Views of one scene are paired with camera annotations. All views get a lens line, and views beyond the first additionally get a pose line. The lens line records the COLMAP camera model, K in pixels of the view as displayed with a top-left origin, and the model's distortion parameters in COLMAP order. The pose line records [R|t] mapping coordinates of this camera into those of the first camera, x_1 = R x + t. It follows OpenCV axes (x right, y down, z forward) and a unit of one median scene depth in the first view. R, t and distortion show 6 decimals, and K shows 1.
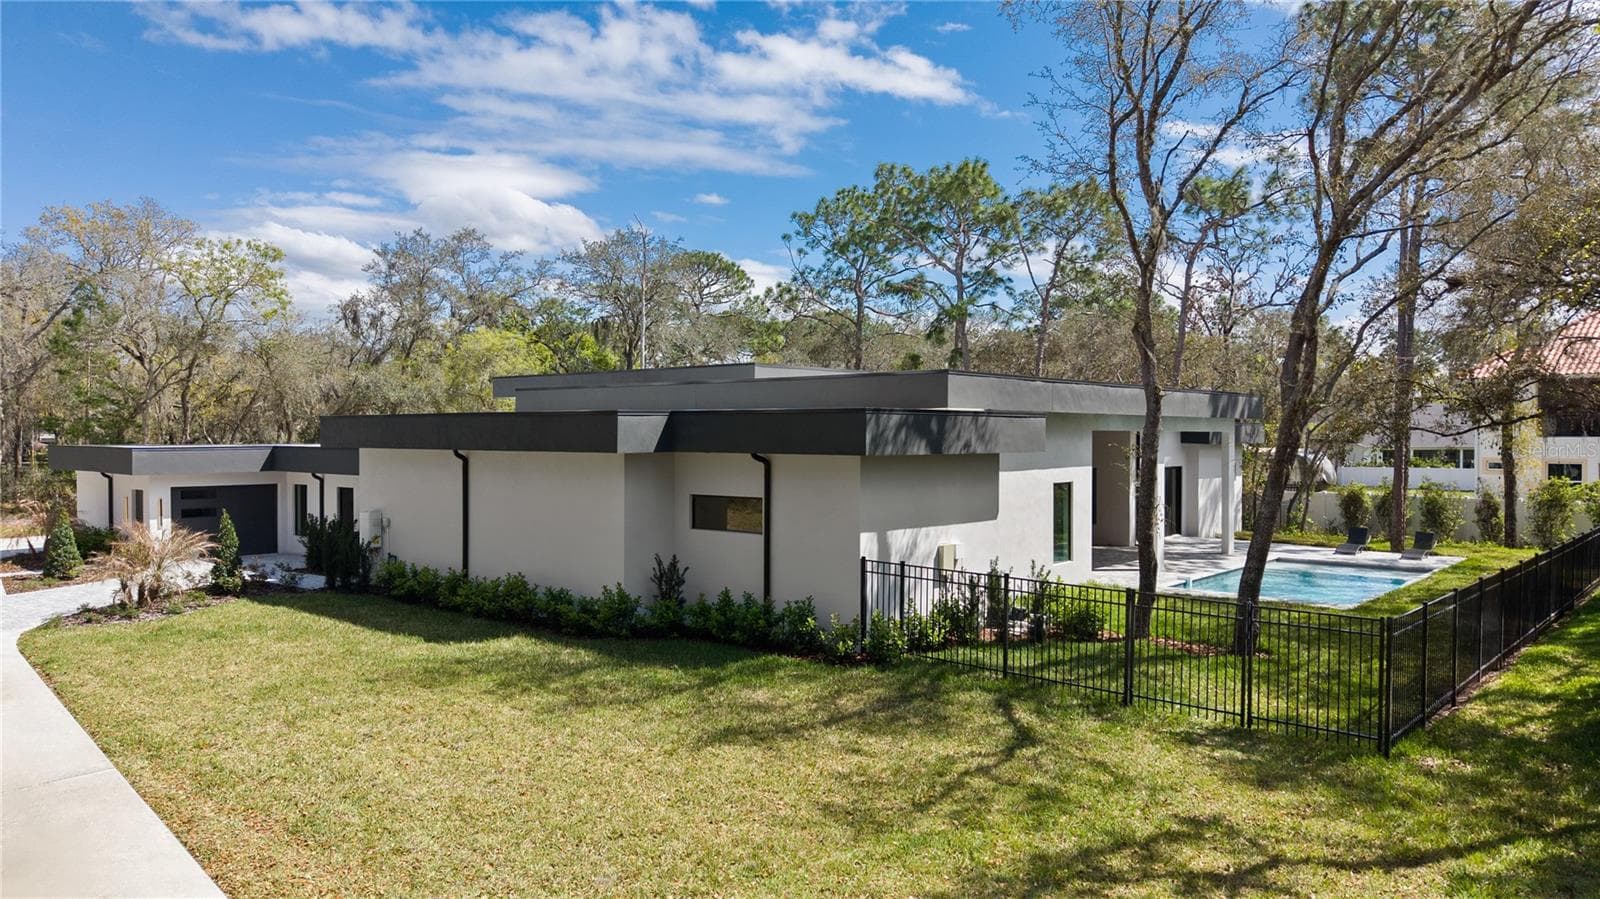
lens RADIAL K [[1112.2, 0, 796.4], [0, 1112.2, 435.8], [0, 0, 1]] dist [0.094942, -0.126905]
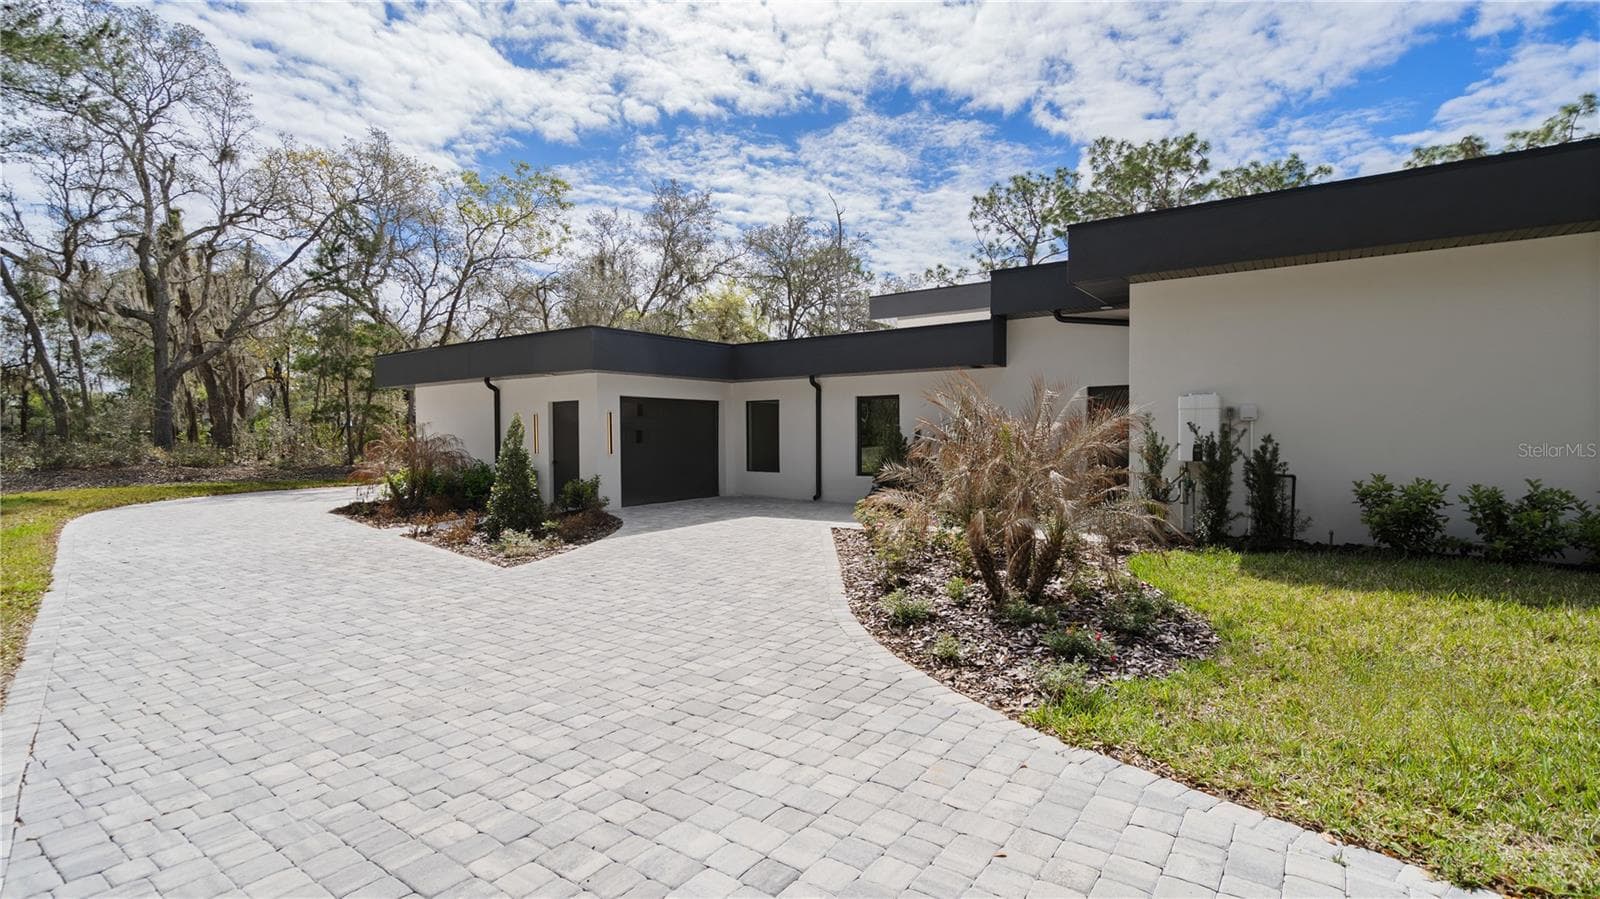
lens RADIAL K [[752.4, 0, 781.0], [0, 752.4, 449.8], [0, 0, 1]] dist [-0.000873, 0.000135]
pose [[0.995441, -0.009835, 0.094870, -0.435018], [0.008534, 0.999864, 0.014113, 0.061957], [-0.094996, -0.013239, 0.995390, 0.481243]]
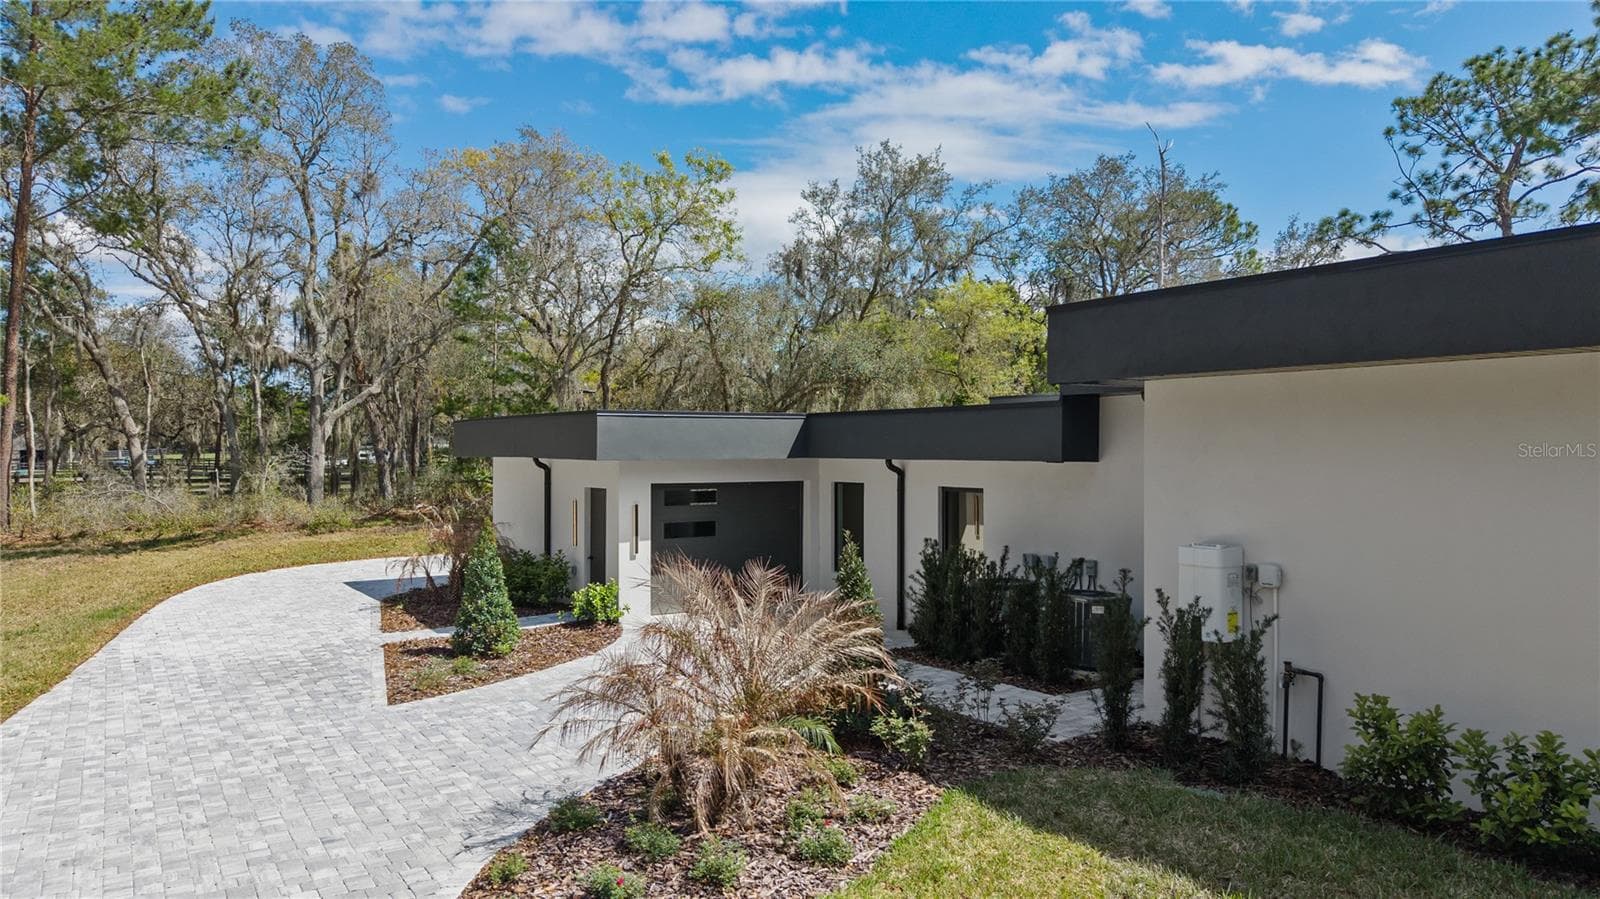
lens RADIAL K [[1079.0, 0, 778.3], [0, 1079.0, 455.5], [0, 0, 1]] dist [0.006005, 0.000761]
pose [[0.960706, -0.001413, -0.277563, -0.300933], [0.001945, 0.999997, 0.001642, 0.026555], [0.277560, -0.002117, 0.960706, 0.442296]]
